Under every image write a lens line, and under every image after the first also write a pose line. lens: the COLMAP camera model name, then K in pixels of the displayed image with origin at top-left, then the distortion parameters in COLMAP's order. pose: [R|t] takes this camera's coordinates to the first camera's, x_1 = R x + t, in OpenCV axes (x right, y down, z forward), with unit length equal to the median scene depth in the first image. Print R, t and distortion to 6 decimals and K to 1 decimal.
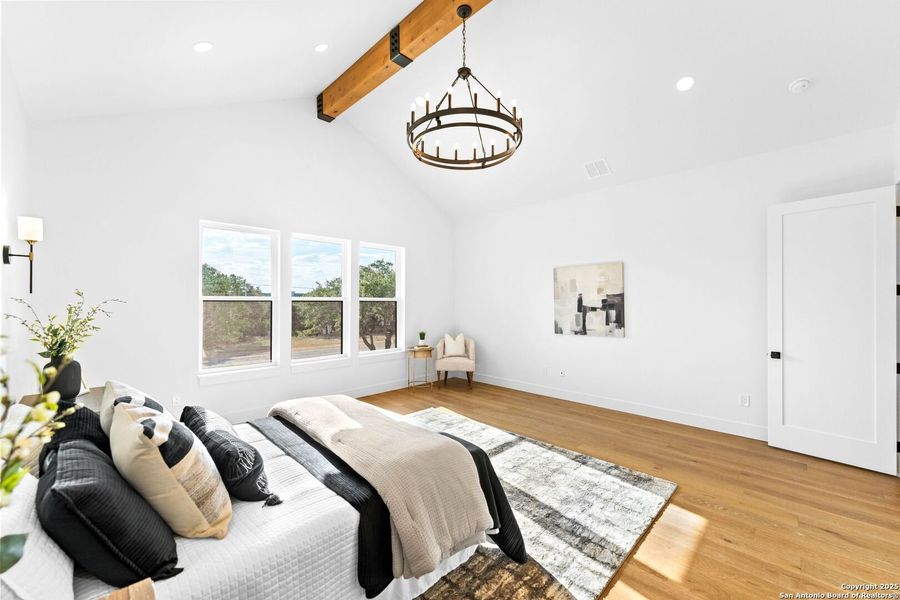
lens RADIAL K [[359.2, 0, 446.4], [0, 359.2, 298.0], [0, 0, 1]] dist [-0.001602, -0.000401]
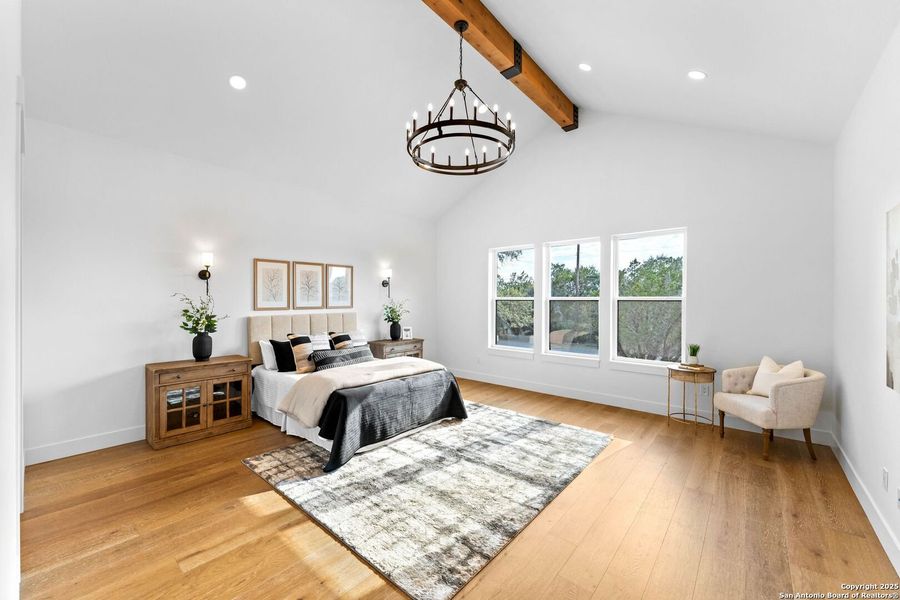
lens RADIAL K [[359.2, 0, 446.4], [0, 359.2, 298.0], [0, 0, 1]] dist [-0.001602, -0.000401]
pose [[0.065574, -0.007258, -0.997821, 0.706274], [0.009408, 0.999934, -0.006655, 0.003134], [0.997803, -0.008951, 0.065638, 0.562594]]
